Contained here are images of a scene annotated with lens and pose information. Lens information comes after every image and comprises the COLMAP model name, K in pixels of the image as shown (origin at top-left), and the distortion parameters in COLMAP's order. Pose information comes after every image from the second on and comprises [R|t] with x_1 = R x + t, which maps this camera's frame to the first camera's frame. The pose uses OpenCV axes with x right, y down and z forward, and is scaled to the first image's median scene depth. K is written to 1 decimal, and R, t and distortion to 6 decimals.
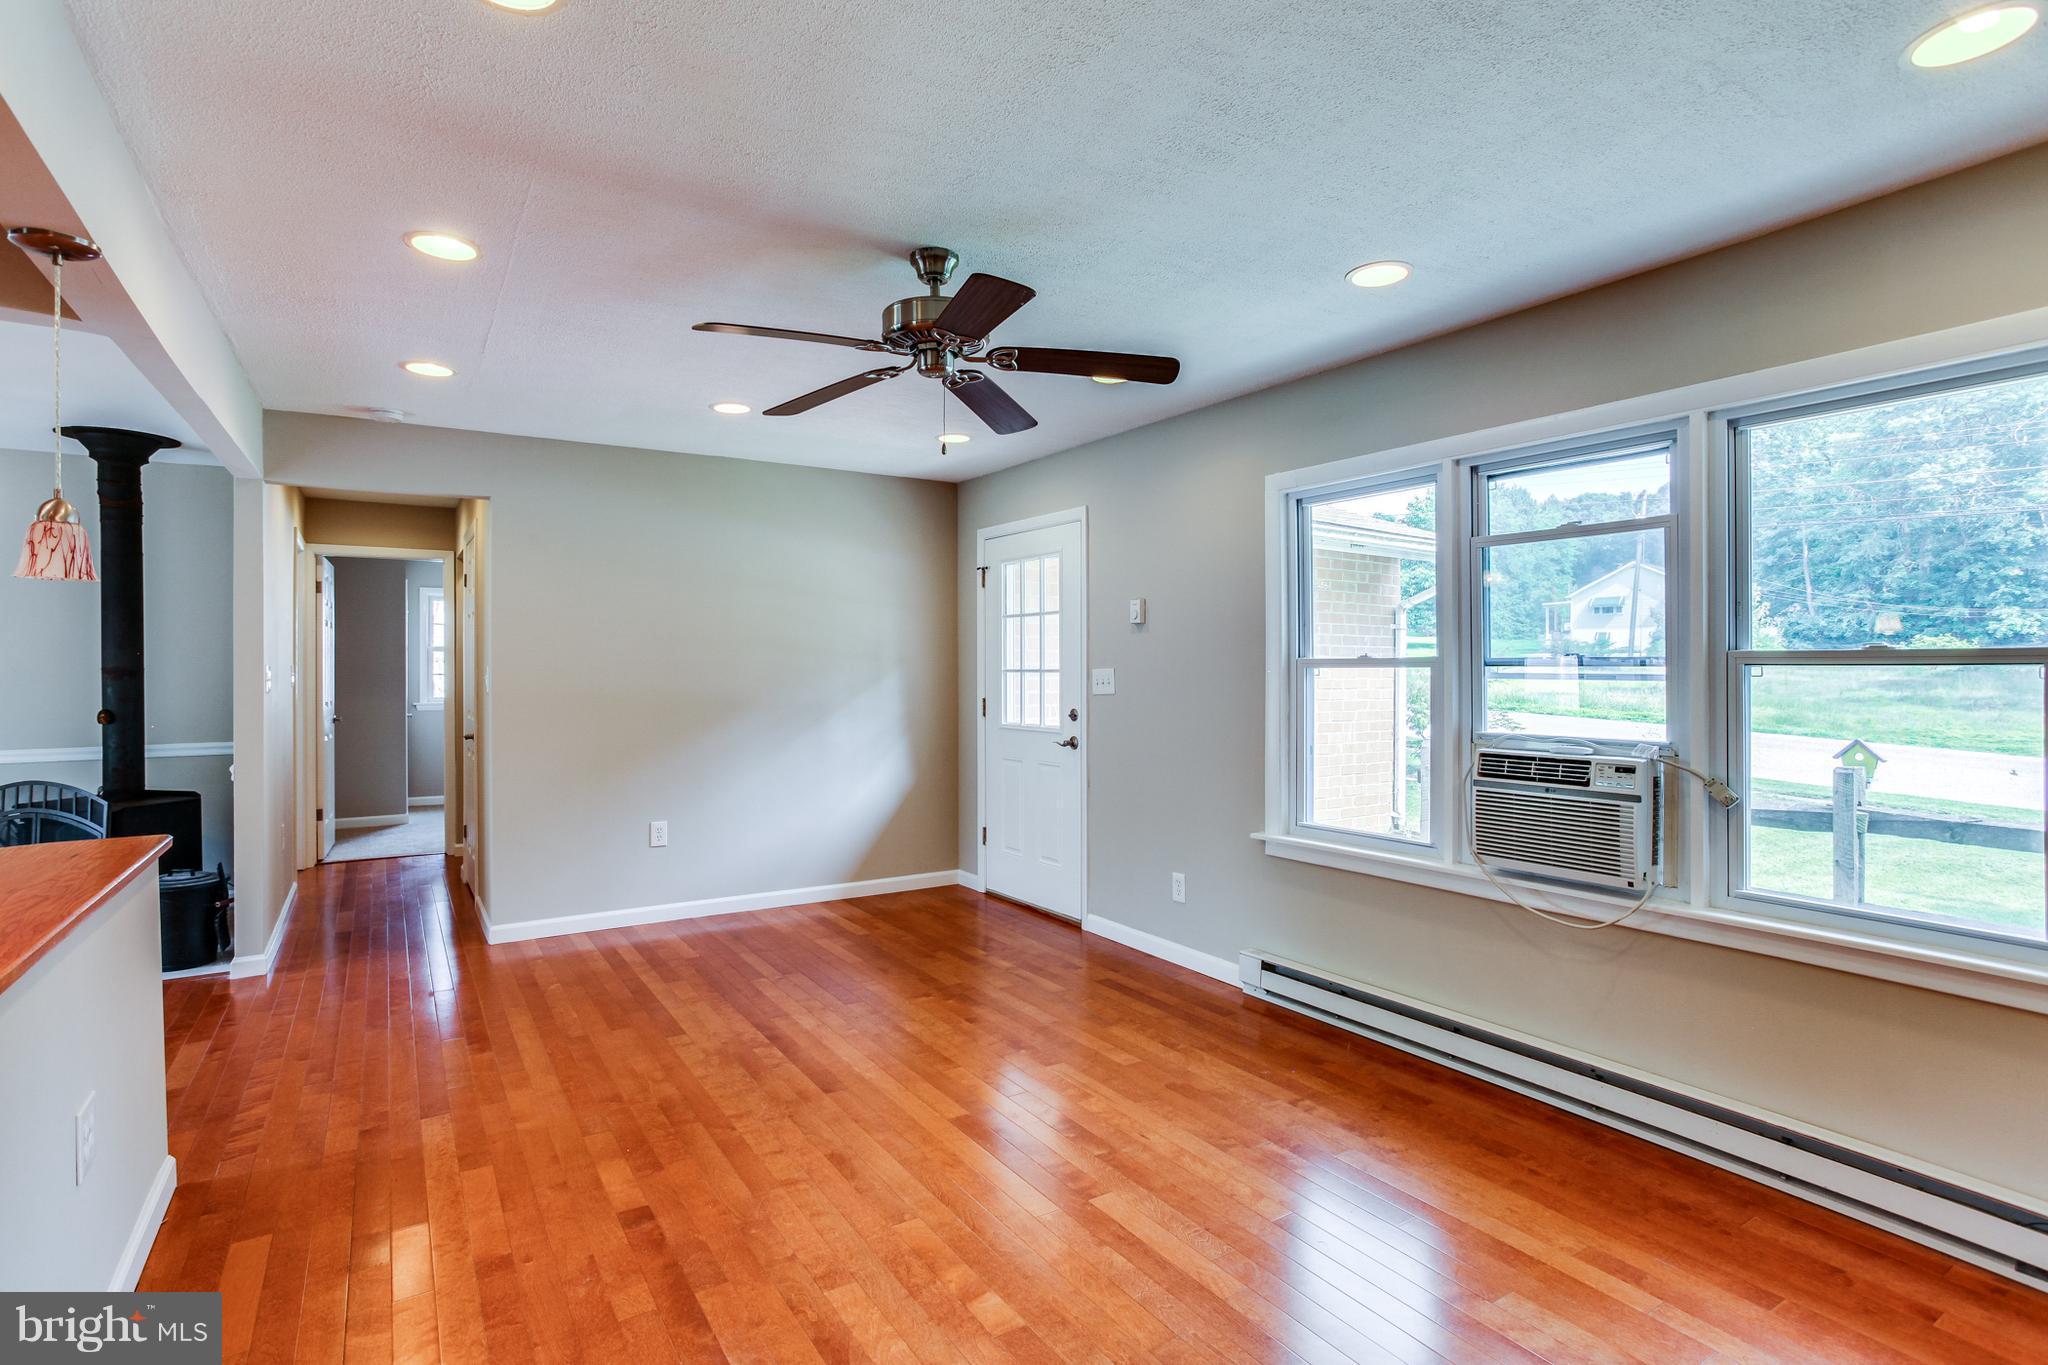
lens RADIAL K [[1009.9, 0, 1005.4], [0, 1009.9, 685.2], [0, 0, 1]] dist [-0.051759, 0.031353]
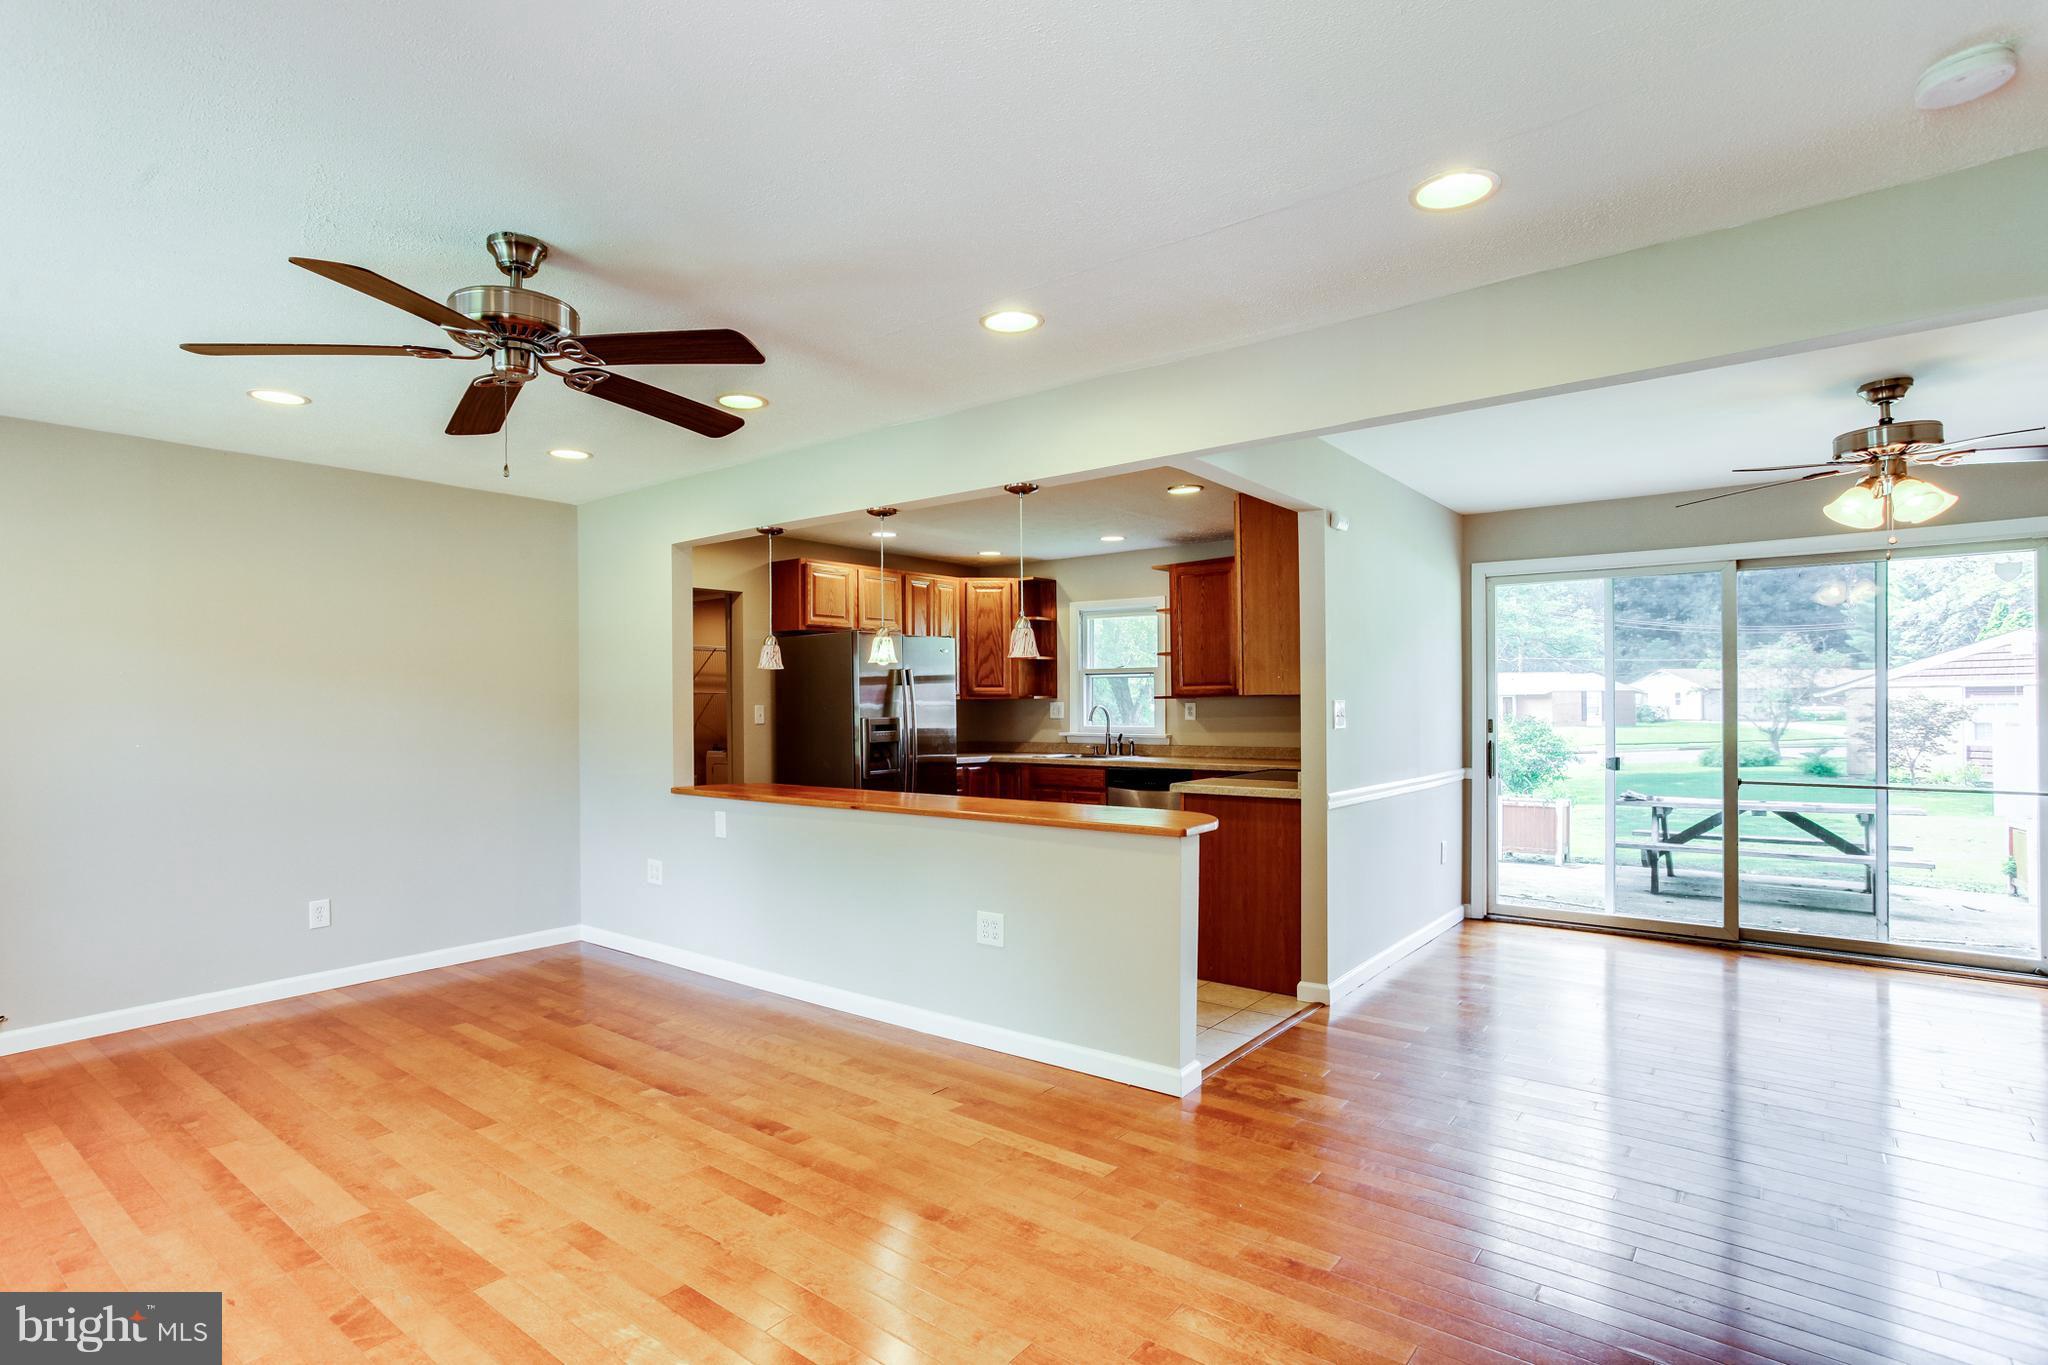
lens RADIAL K [[1009.9, 0, 1005.4], [0, 1009.9, 685.2], [0, 0, 1]] dist [-0.051759, 0.031353]
pose [[-0.944021, 0.006291, -0.329826, -0.112467], [0.006144, 0.999980, 0.001487, -0.021821], [0.329829, -0.000622, -0.944041, 1.248543]]
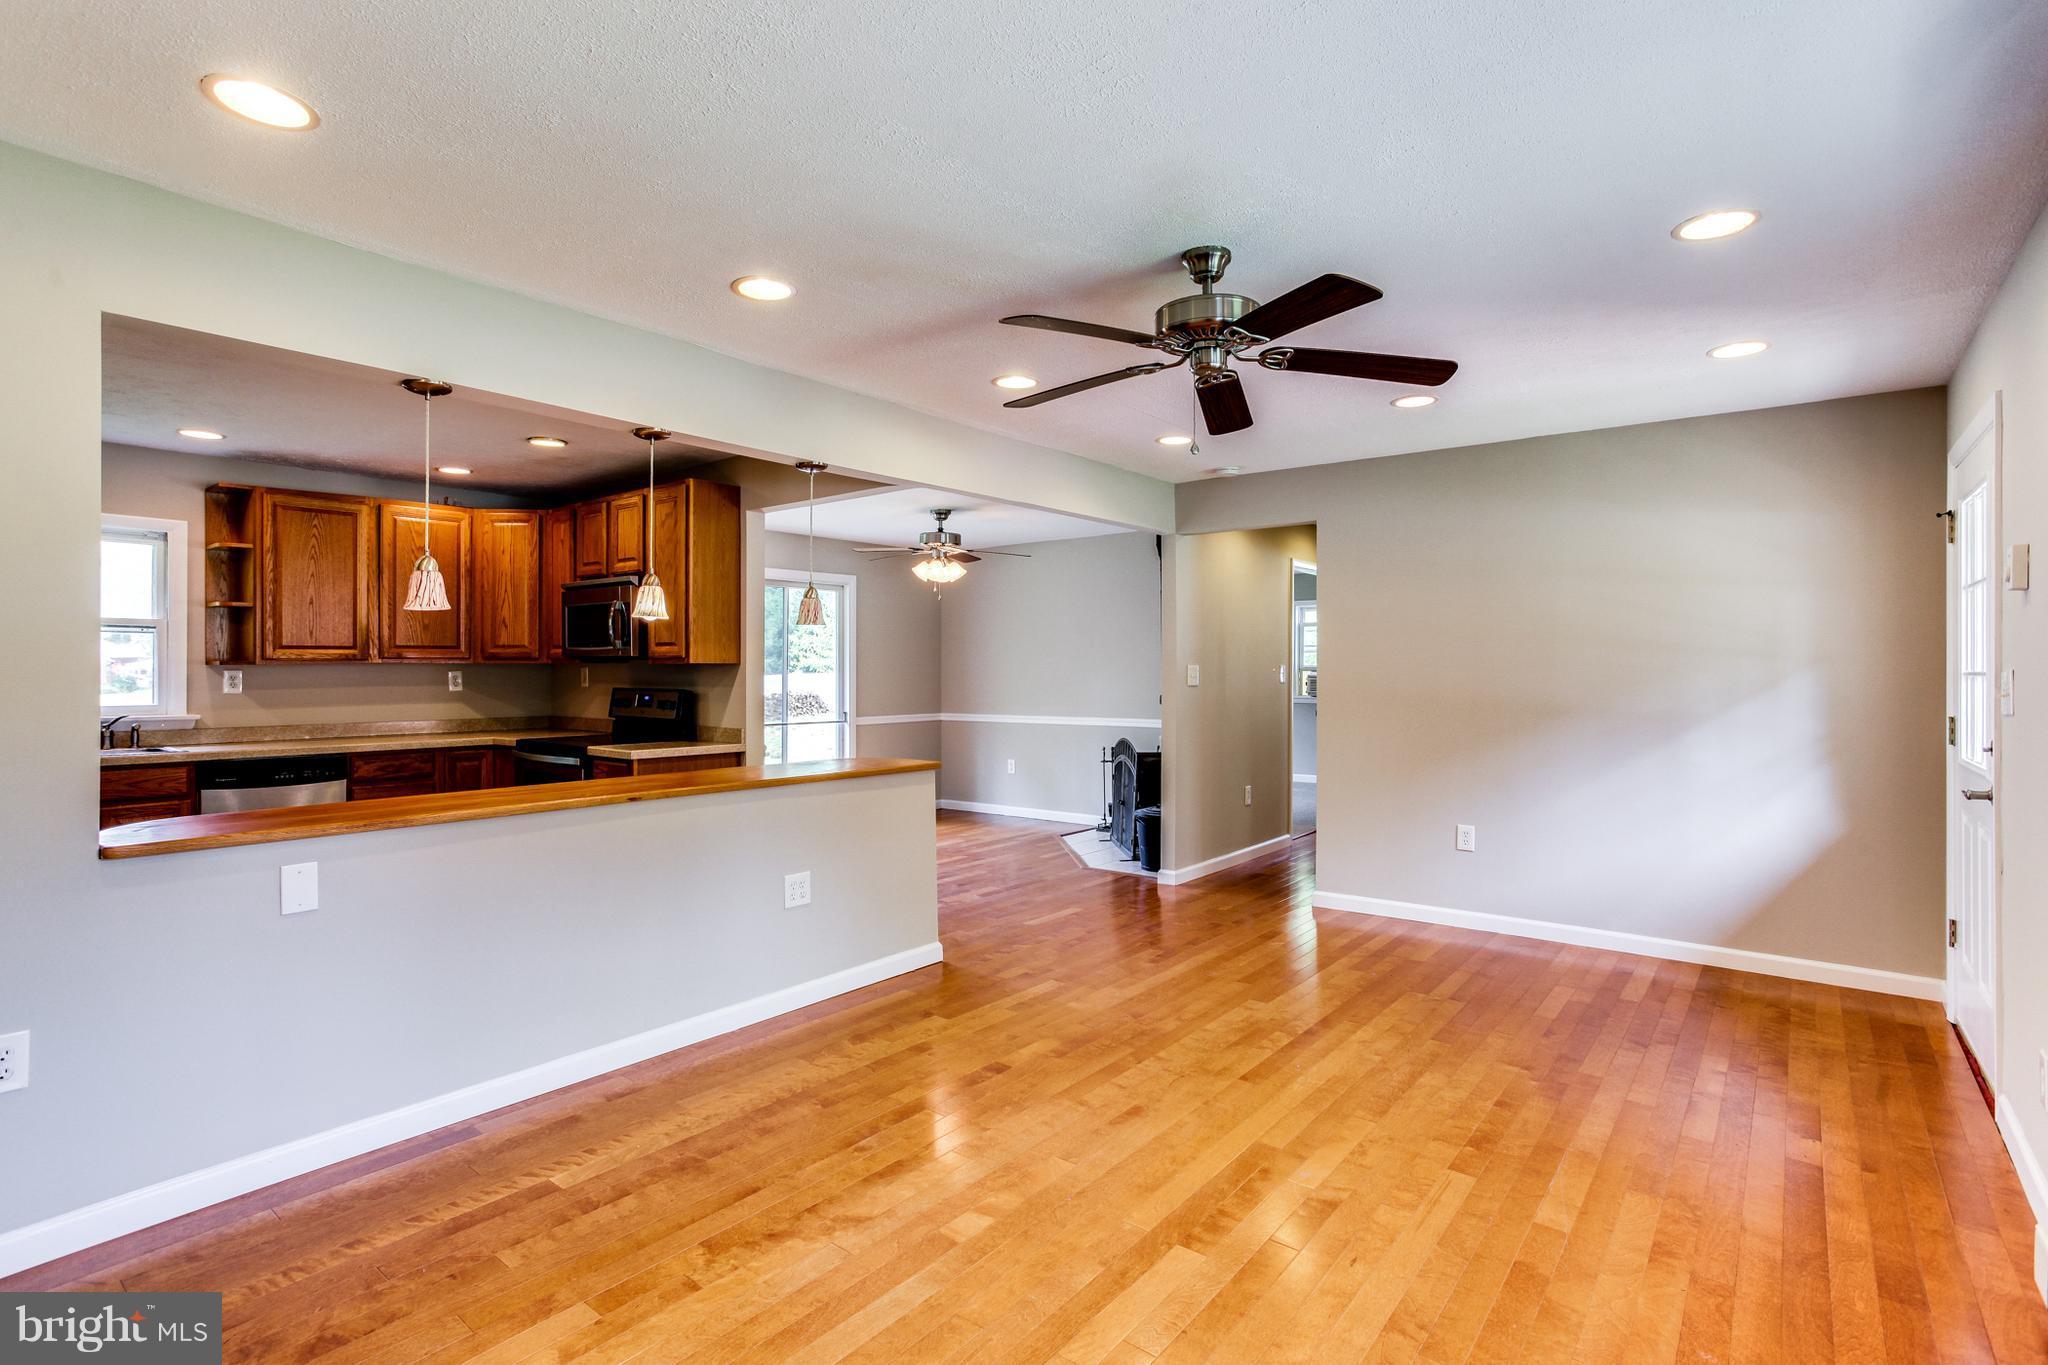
lens RADIAL K [[997.3, 0, 996.1], [0, 997.3, 669.9], [0, 0, 1]] dist [-0.047671, 0.031512]
pose [[0.311667, 0.004324, -0.950182, 0.502748], [-0.019582, 0.999806, -0.001873, -0.005619], [0.949990, 0.019190, 0.311691, 0.307721]]
